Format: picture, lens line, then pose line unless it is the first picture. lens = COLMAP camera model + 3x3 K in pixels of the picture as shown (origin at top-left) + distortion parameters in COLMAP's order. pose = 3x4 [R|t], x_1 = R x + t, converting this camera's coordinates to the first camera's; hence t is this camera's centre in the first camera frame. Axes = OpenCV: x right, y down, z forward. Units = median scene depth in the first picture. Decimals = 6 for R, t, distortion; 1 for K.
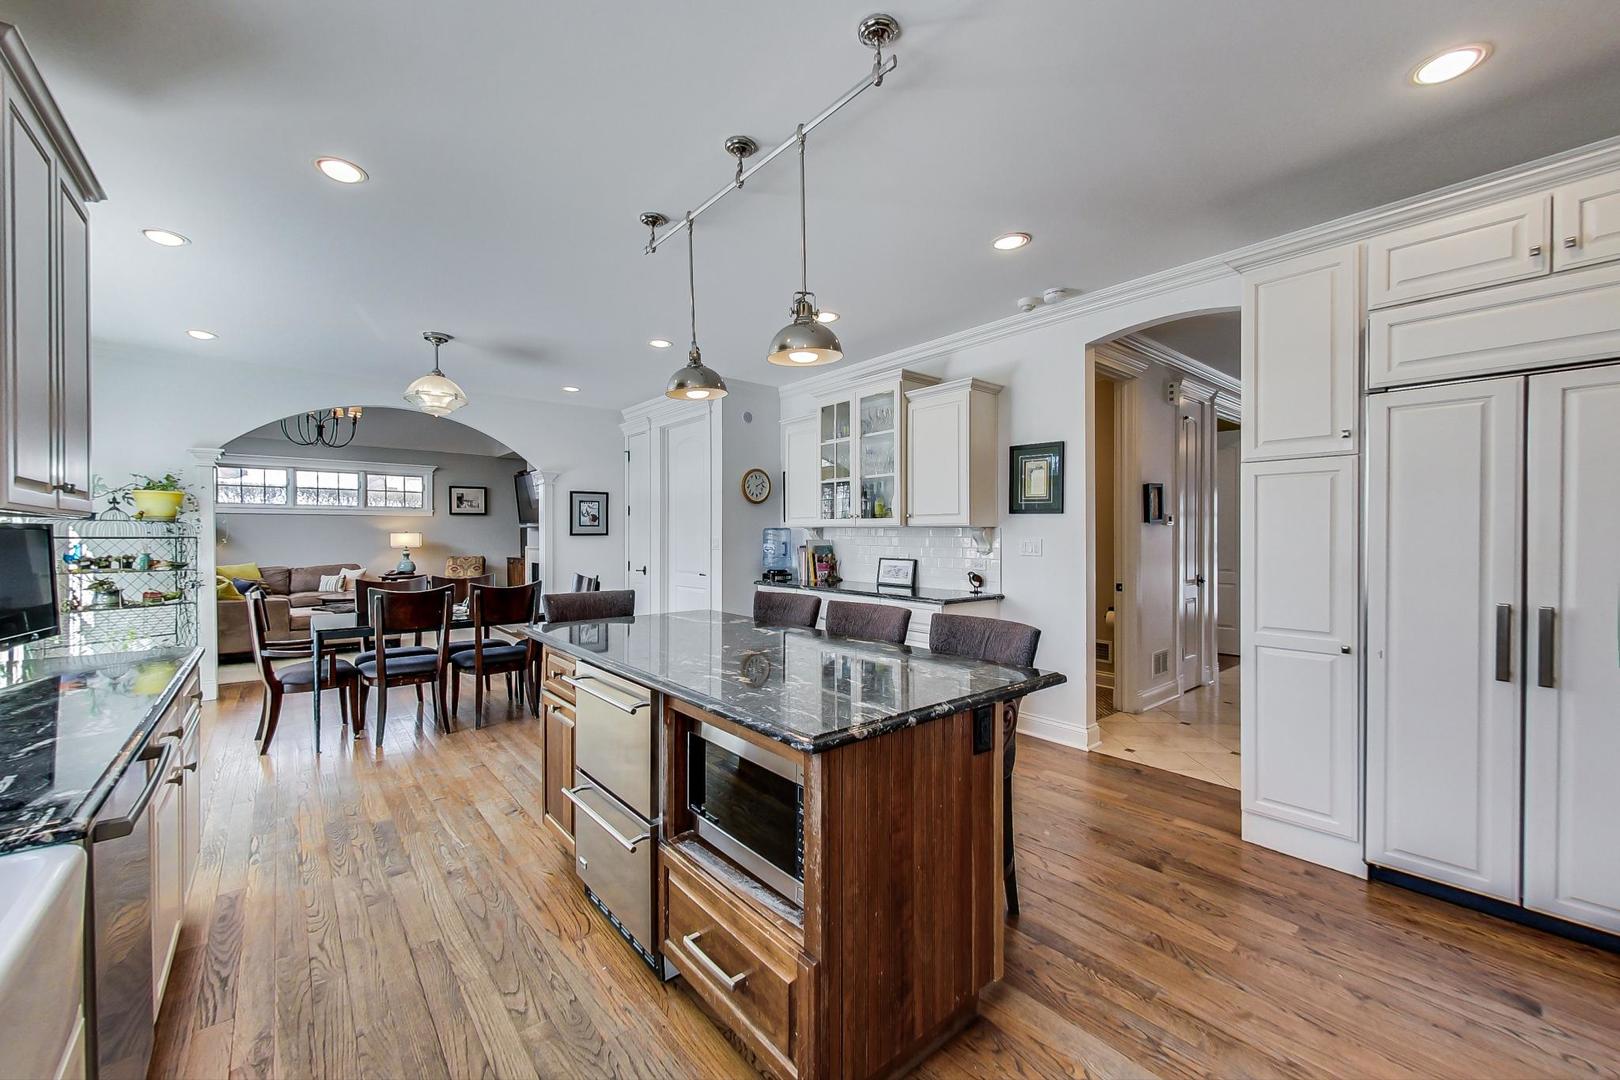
lens RADIAL K [[633.2, 0, 808.0], [0, 633.2, 536.3], [0, 0, 1]] dist [0.014127, 0.000208]
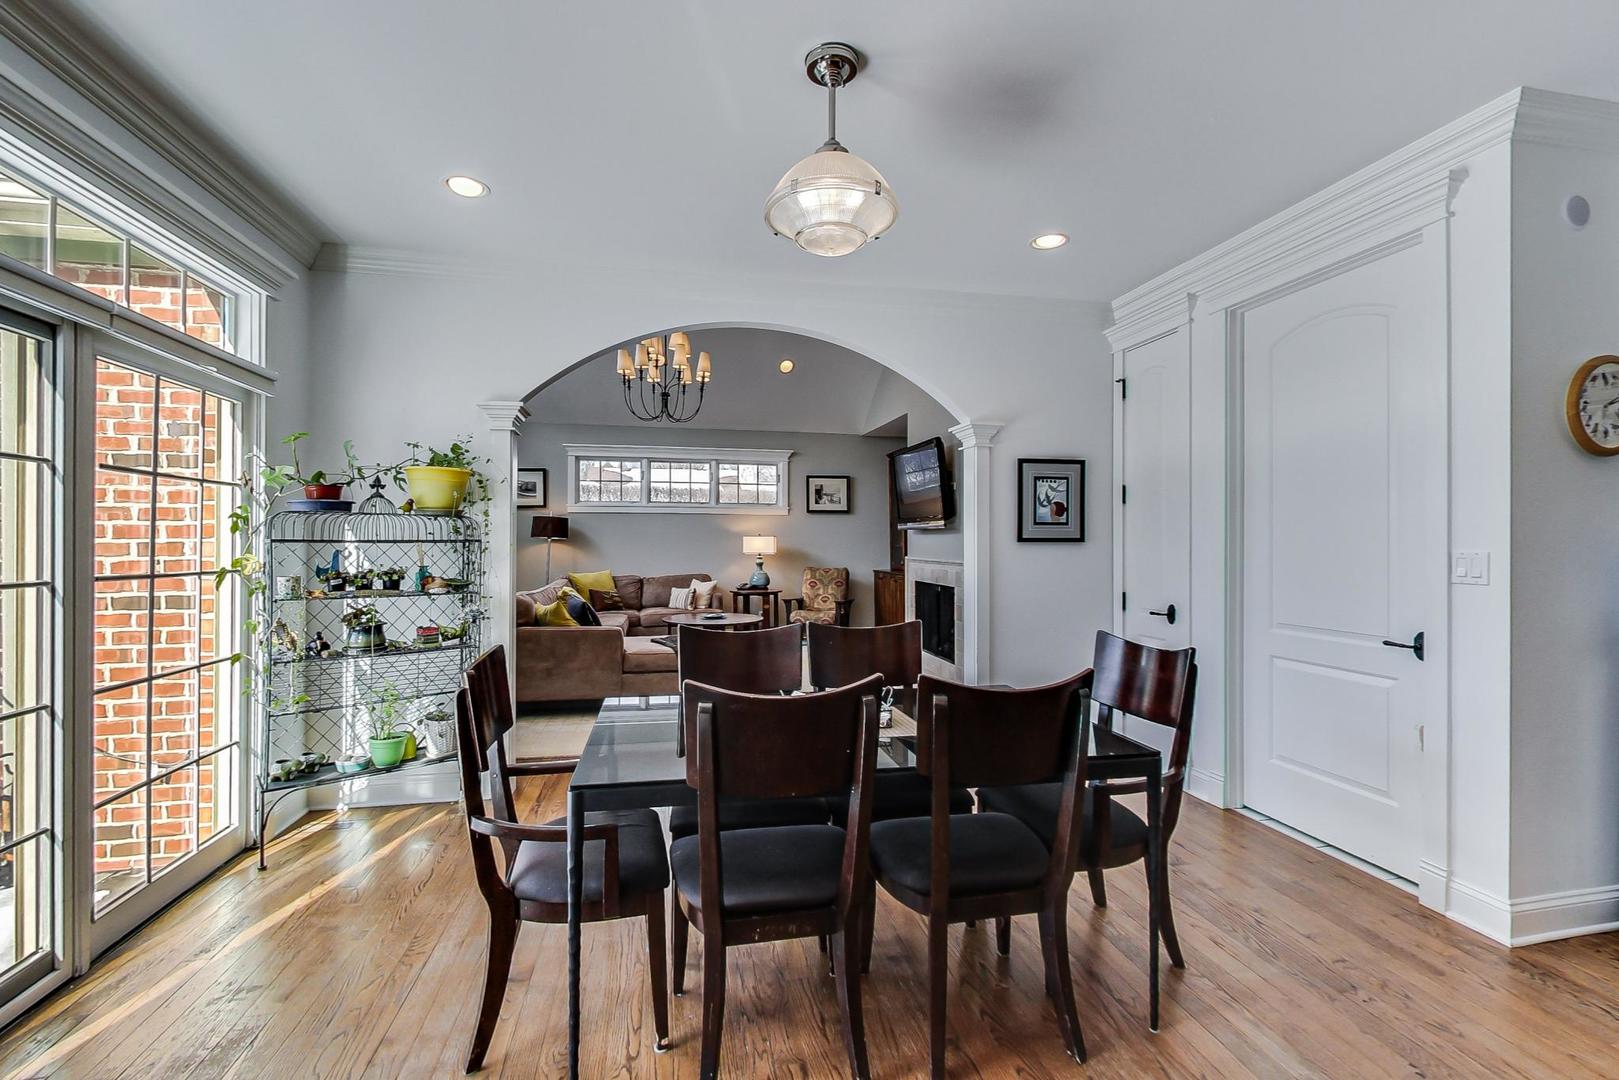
lens RADIAL K [[680.1, 0, 809.5], [0, 680.1, 540.0], [0, 0, 1]] dist [0.098351, 0.000025]
pose [[0.884854, 0.006273, -0.465826, -0.278331], [-0.007012, 0.999975, 0.000146, -0.001702], [0.465816, 0.003137, 0.884876, 0.429273]]
